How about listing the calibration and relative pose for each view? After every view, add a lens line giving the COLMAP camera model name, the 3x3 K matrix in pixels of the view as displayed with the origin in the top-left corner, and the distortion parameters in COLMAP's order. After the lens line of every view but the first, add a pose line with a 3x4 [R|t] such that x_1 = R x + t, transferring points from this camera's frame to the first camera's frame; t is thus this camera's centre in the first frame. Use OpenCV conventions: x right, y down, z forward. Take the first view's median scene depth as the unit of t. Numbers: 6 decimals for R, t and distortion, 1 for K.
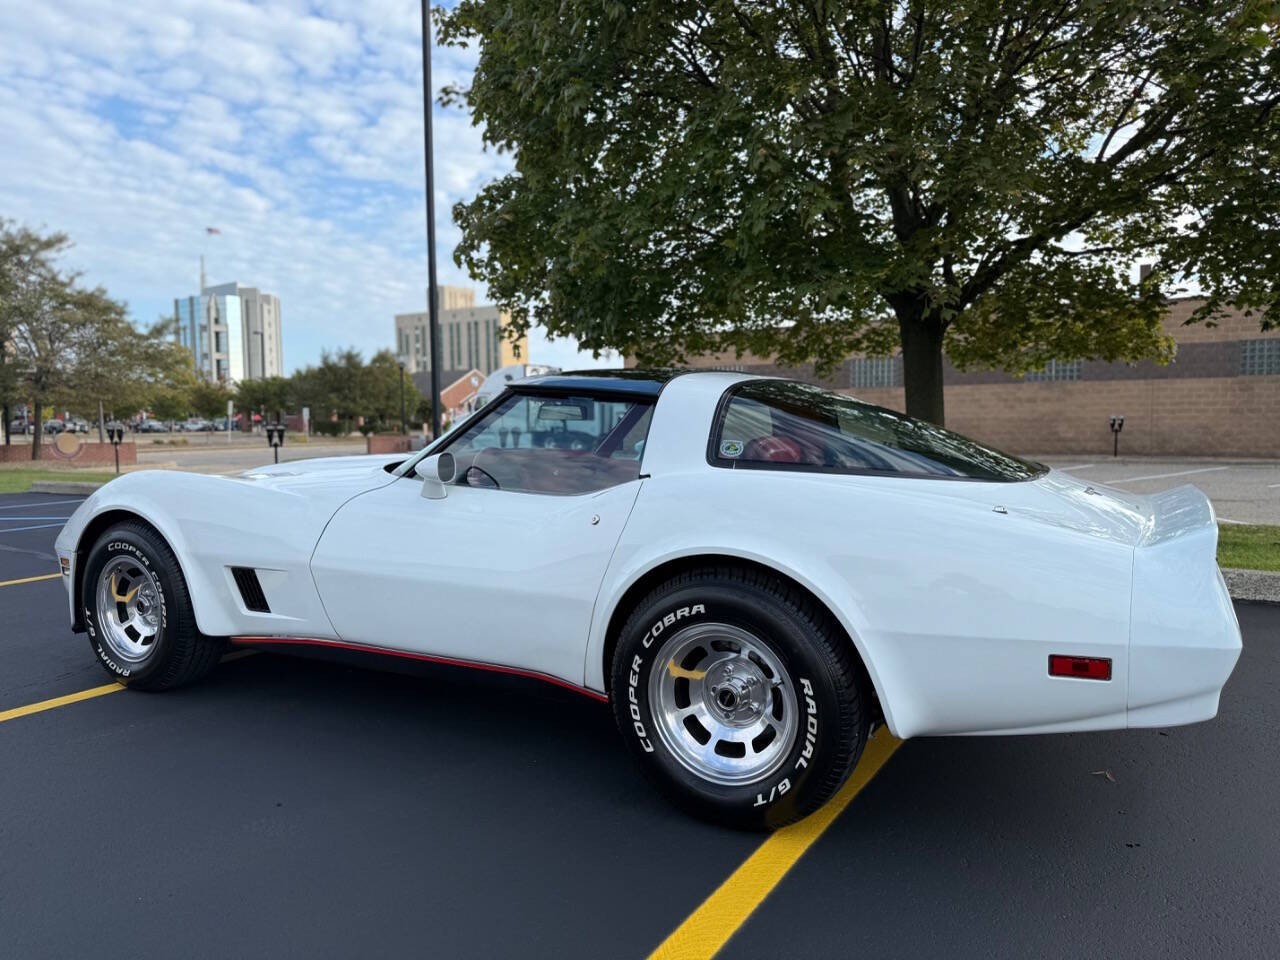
lens RADIAL K [[973.3, 0, 640.9], [0, 973.3, 486.2], [0, 0, 1]] dist [0.031490, -0.053744]
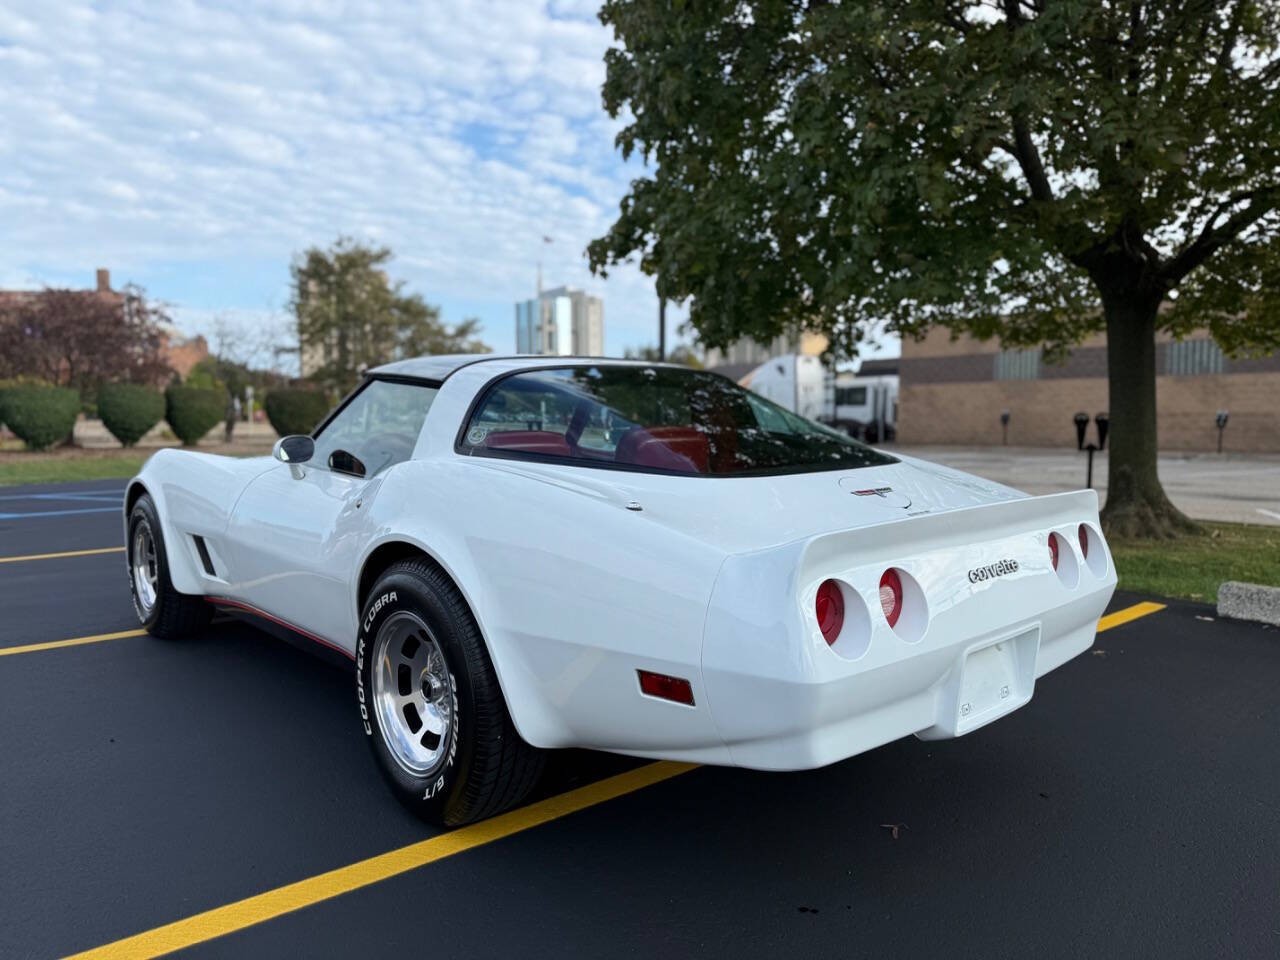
lens RADIAL K [[956.6, 0, 630.9], [0, 956.6, 511.6], [0, 0, 1]] dist [0.023503, -0.008884]
pose [[0.944912, 0.034990, -0.325448, 0.424817], [-0.023203, 0.998929, 0.040032, -0.003322], [0.326501, -0.030276, 0.944712, 0.114106]]
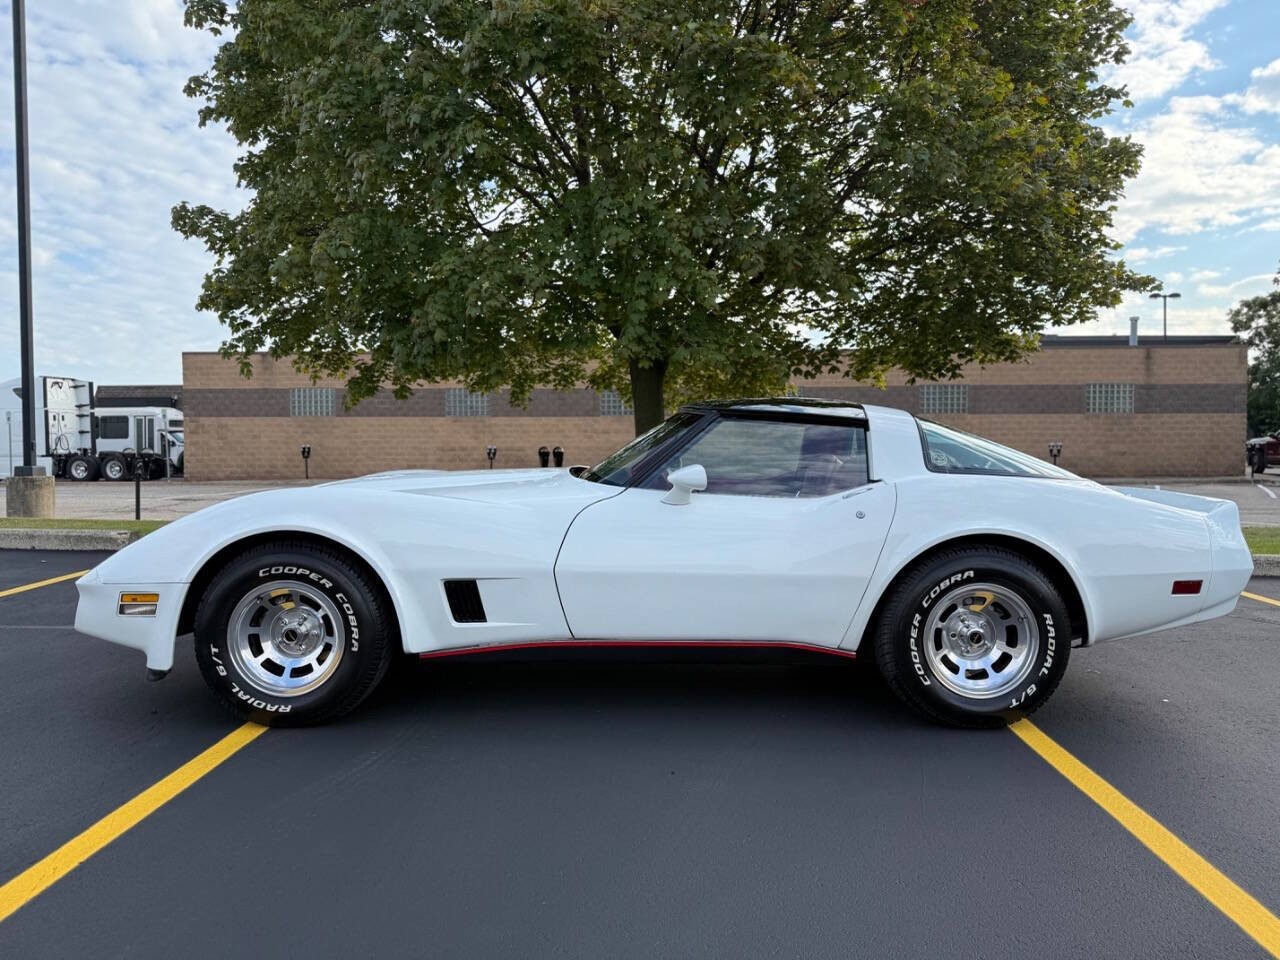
lens RADIAL K [[942.0, 0, 640.6], [0, 942.0, 514.9], [0, 0, 1]] dist [-0.005151, -0.002216]
pose [[0.838872, -0.027673, 0.543624, -0.745647], [0.026172, 0.999602, 0.010499, 0.011030], [-0.543699, 0.005421, 0.839263, 0.092186]]
